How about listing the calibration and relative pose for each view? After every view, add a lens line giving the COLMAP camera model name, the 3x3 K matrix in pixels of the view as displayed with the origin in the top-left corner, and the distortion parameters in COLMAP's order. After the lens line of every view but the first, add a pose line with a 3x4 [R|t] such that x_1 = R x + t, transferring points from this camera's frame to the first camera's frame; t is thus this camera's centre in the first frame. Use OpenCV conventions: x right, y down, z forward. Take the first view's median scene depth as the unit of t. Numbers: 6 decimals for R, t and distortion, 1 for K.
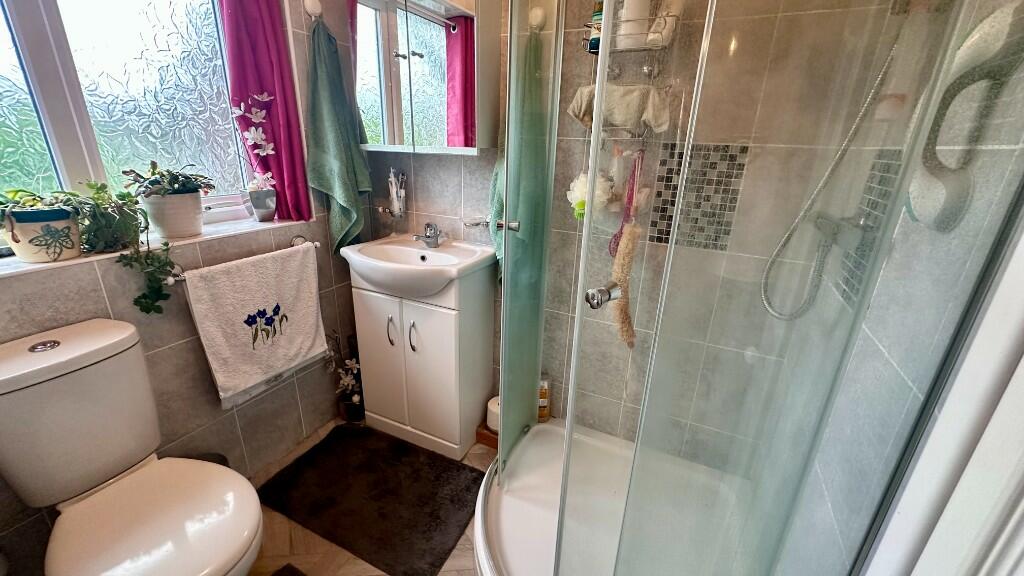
lens RADIAL K [[410.3, 0, 510.5], [0, 410.3, 287.5], [0, 0, 1]] dist [-0.000339, 0.000321]
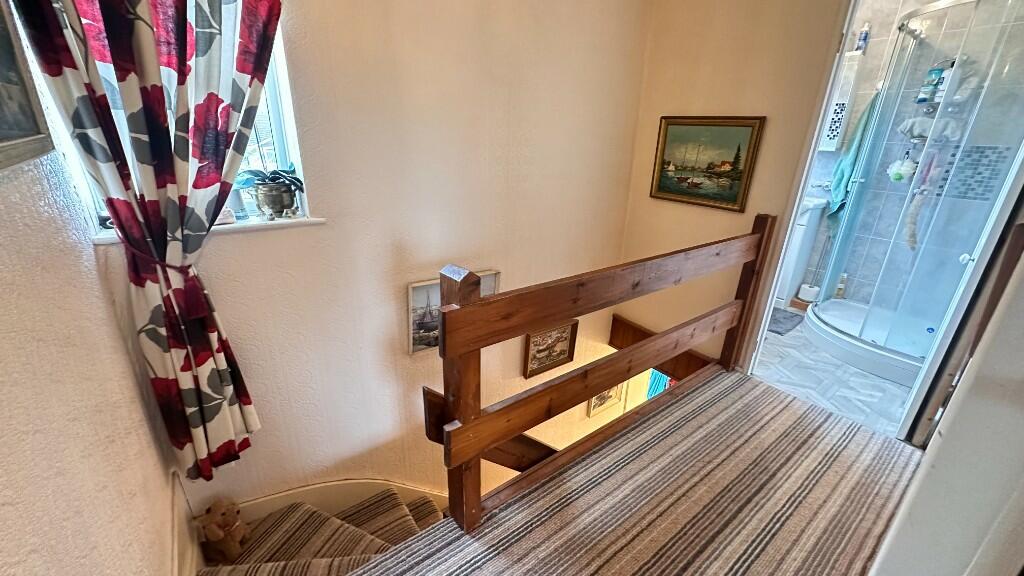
lens RADIAL K [[410.3, 0, 512.4], [0, 410.3, 290.8], [0, 0, 1]] dist [-0.000339, 0.000321]
pose [[0.886564, 0.154006, -0.436218, -0.559635], [-0.150277, 0.987696, 0.043285, 0.586628], [0.437517, 0.027178, 0.898799, -1.723280]]
